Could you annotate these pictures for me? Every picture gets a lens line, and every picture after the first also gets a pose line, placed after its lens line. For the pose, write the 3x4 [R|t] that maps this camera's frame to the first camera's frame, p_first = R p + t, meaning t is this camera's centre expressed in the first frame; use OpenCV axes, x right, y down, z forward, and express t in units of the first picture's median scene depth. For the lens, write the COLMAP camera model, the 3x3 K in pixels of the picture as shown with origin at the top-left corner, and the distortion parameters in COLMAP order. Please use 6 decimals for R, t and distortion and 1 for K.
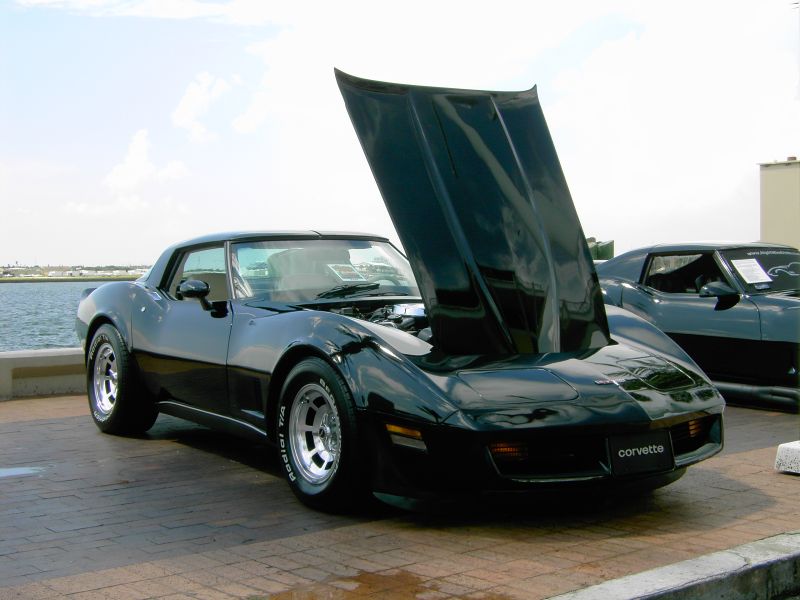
lens RADIAL K [[1175.9, 0, 400.0], [0, 1175.9, 300.0], [0, 0, 1]] dist [-0.113548, 0.067404]
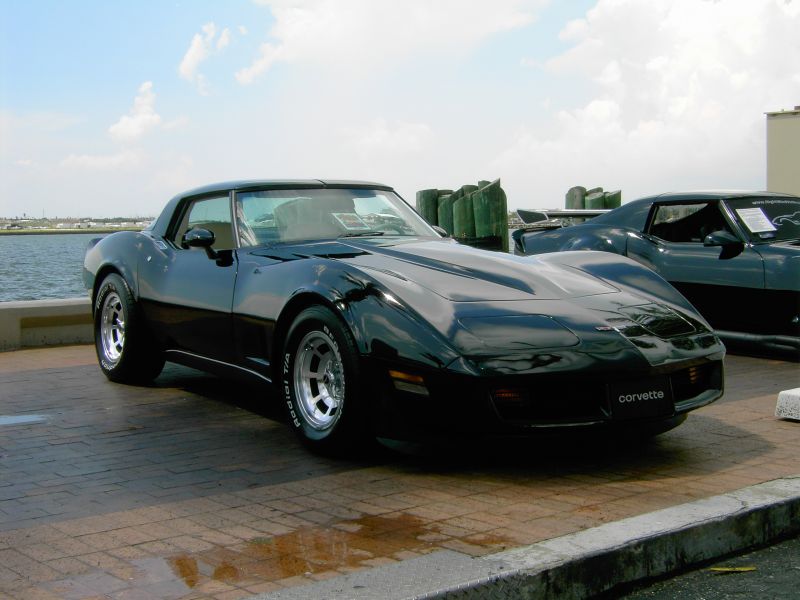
lens RADIAL K [[1175.9, 0, 400.0], [0, 1175.9, 300.0], [0, 0, 1]] dist [-0.113548, 0.067404]
pose [[0.999974, -0.001624, -0.006985, 0.004237], [0.001912, 0.999139, 0.041435, 0.002878], [0.006912, -0.041447, 0.999117, -0.008001]]
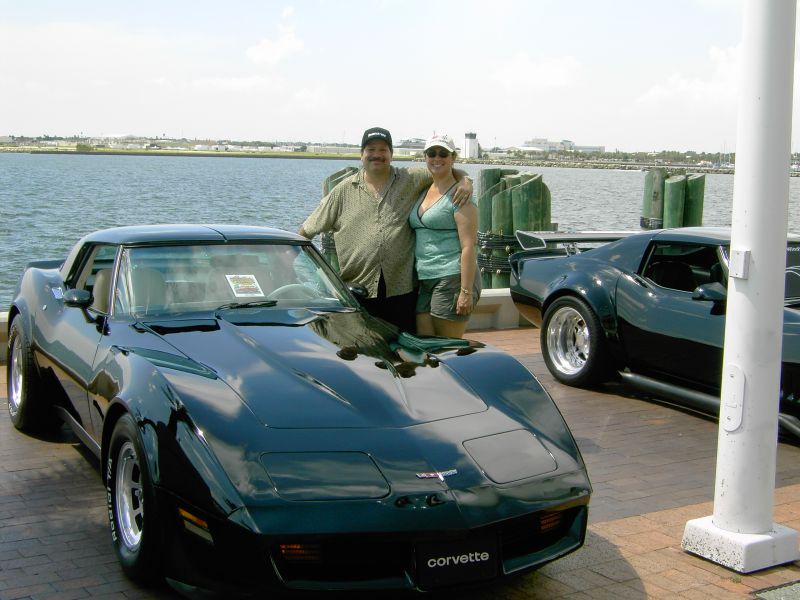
lens RADIAL K [[1207.2, 0, 400.0], [0, 1207.2, 300.0], [0, 0, 1]] dist [-0.118620, 0.006068]
pose [[0.993256, 0.052317, -0.103467, 0.214934], [-0.043051, 0.995025, 0.089847, -0.126547], [0.107653, -0.084787, 0.990567, 0.100654]]
